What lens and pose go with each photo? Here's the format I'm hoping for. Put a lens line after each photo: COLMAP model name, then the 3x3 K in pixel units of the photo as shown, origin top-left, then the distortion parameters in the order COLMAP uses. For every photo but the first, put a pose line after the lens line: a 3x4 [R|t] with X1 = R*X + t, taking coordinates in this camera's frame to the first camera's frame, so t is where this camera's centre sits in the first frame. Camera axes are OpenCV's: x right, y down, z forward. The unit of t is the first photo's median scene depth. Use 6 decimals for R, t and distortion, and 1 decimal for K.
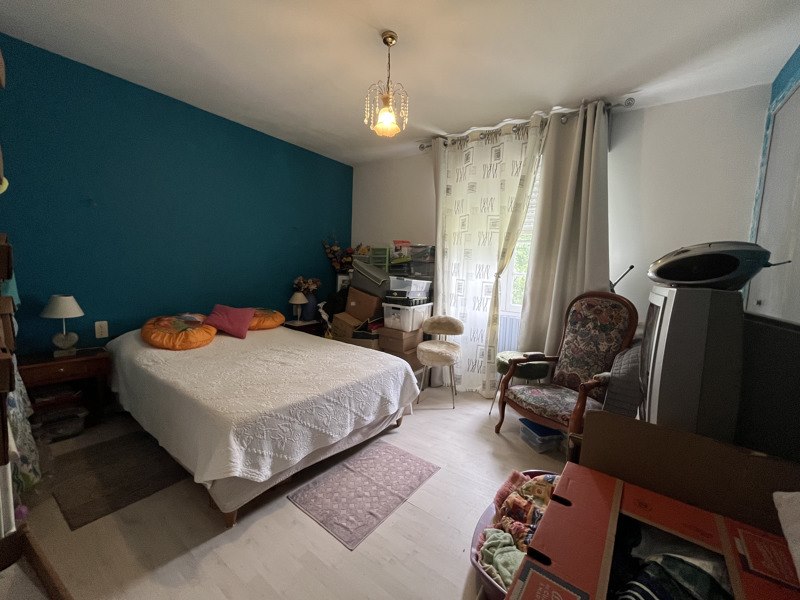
lens RADIAL K [[324.0, 0, 400.8], [0, 324.0, 299.9], [0, 0, 1]] dist [-0.000258, -0.000009]
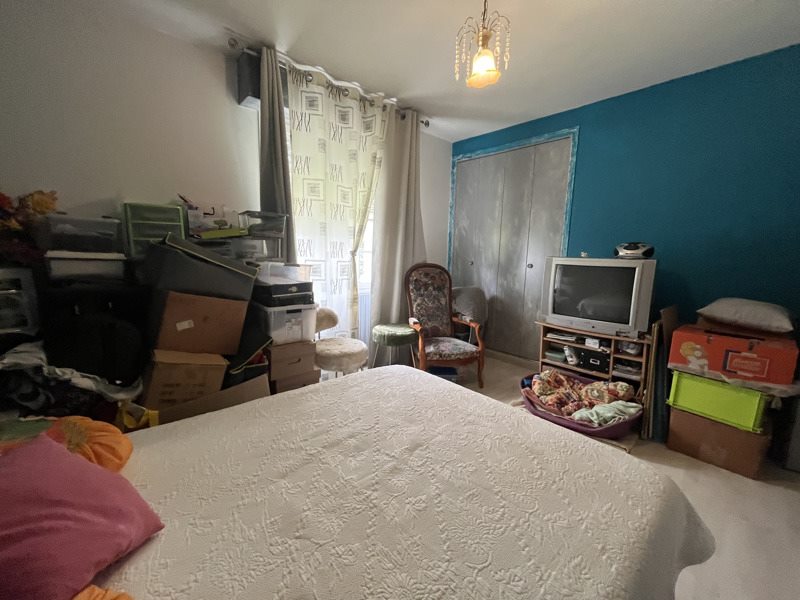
lens RADIAL K [[324.0, 0, 400.4], [0, 324.0, 297.8], [0, 0, 1]] dist [-0.000258, -0.000009]
pose [[0.209092, -0.177205, 0.961706, -0.603435], [0.075786, 0.983423, 0.164729, -0.092974], [-0.974955, 0.038440, 0.219055, 0.658882]]
